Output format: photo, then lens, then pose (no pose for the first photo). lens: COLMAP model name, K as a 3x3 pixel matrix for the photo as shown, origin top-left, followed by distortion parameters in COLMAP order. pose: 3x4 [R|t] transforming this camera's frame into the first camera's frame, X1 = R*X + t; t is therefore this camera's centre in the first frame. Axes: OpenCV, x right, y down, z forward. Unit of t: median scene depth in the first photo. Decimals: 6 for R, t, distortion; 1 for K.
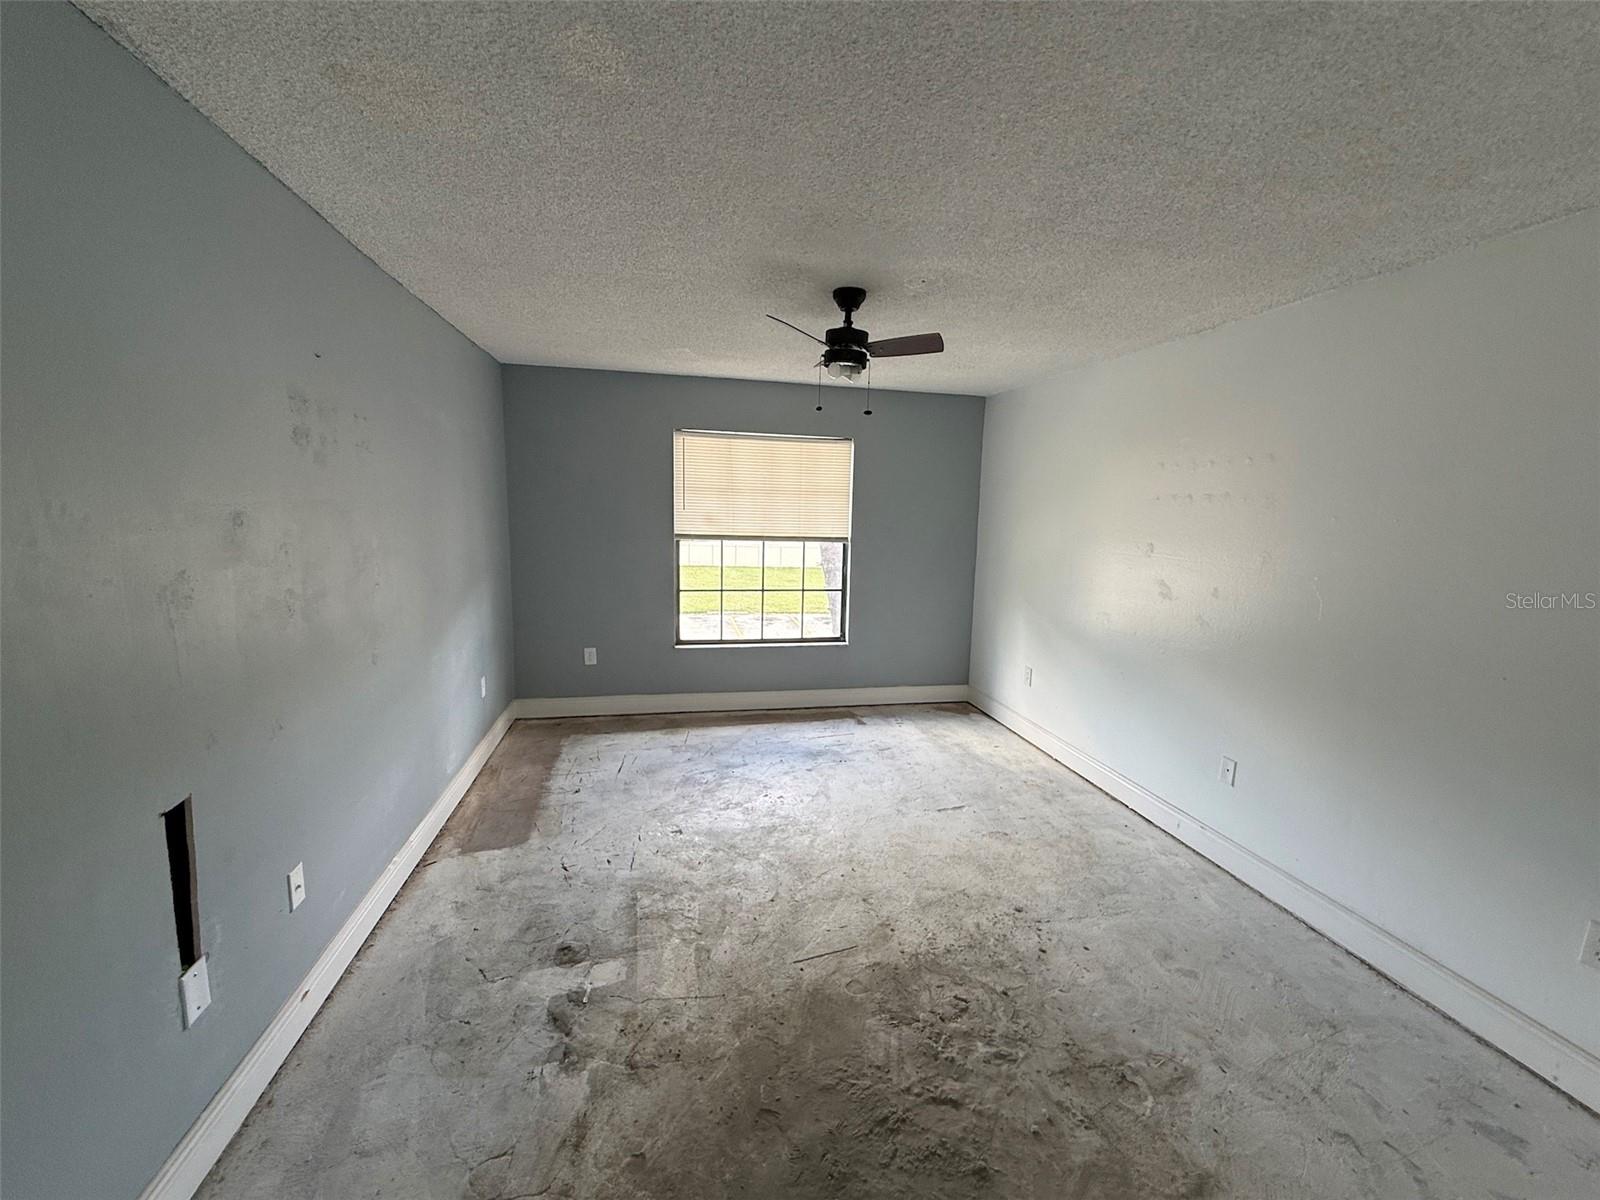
lens RADIAL K [[650.4, 0, 808.4], [0, 650.4, 605.2], [0, 0, 1]] dist [0.002162, 0.000367]
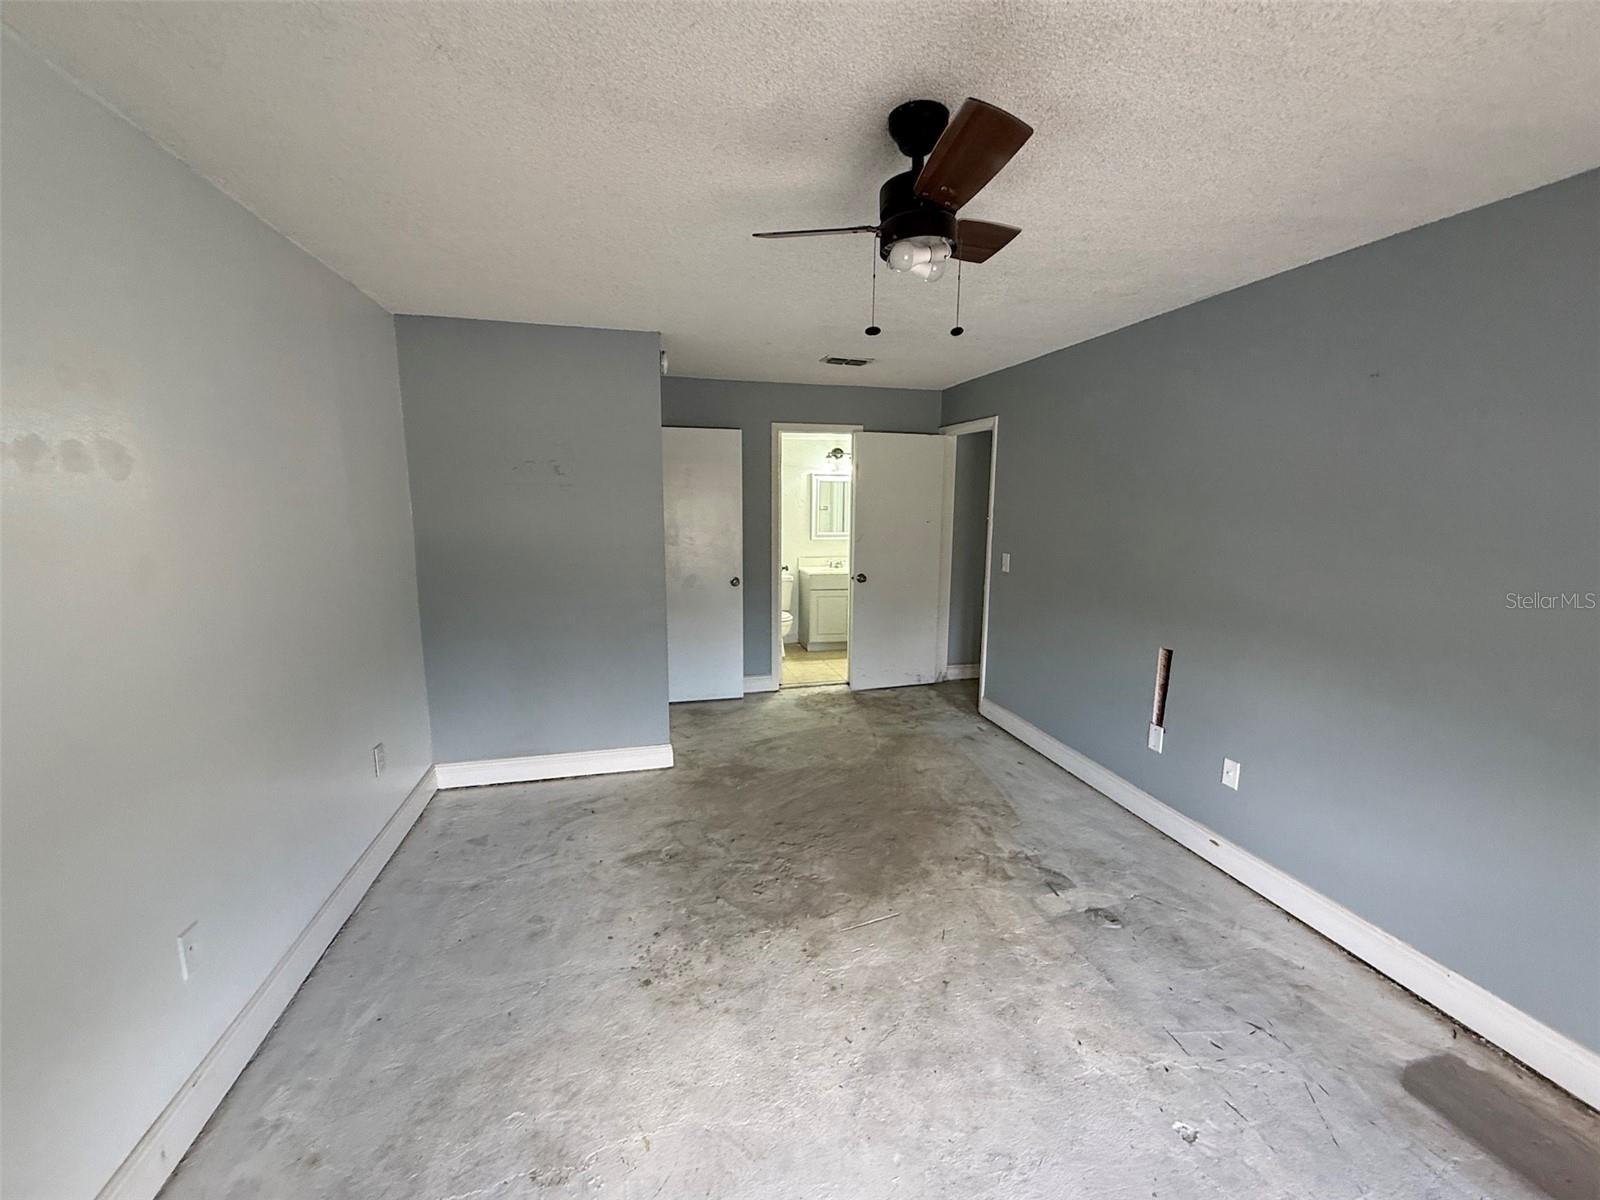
lens RADIAL K [[650.4, 0, 804.3], [0, 650.4, 597.9], [0, 0, 1]] dist [0.002162, 0.000367]
pose [[-0.999053, -0.030089, -0.031444, 0.193488], [-0.038124, 0.953542, 0.298837, -0.293162], [0.020991, 0.299753, -0.953786, 1.935538]]
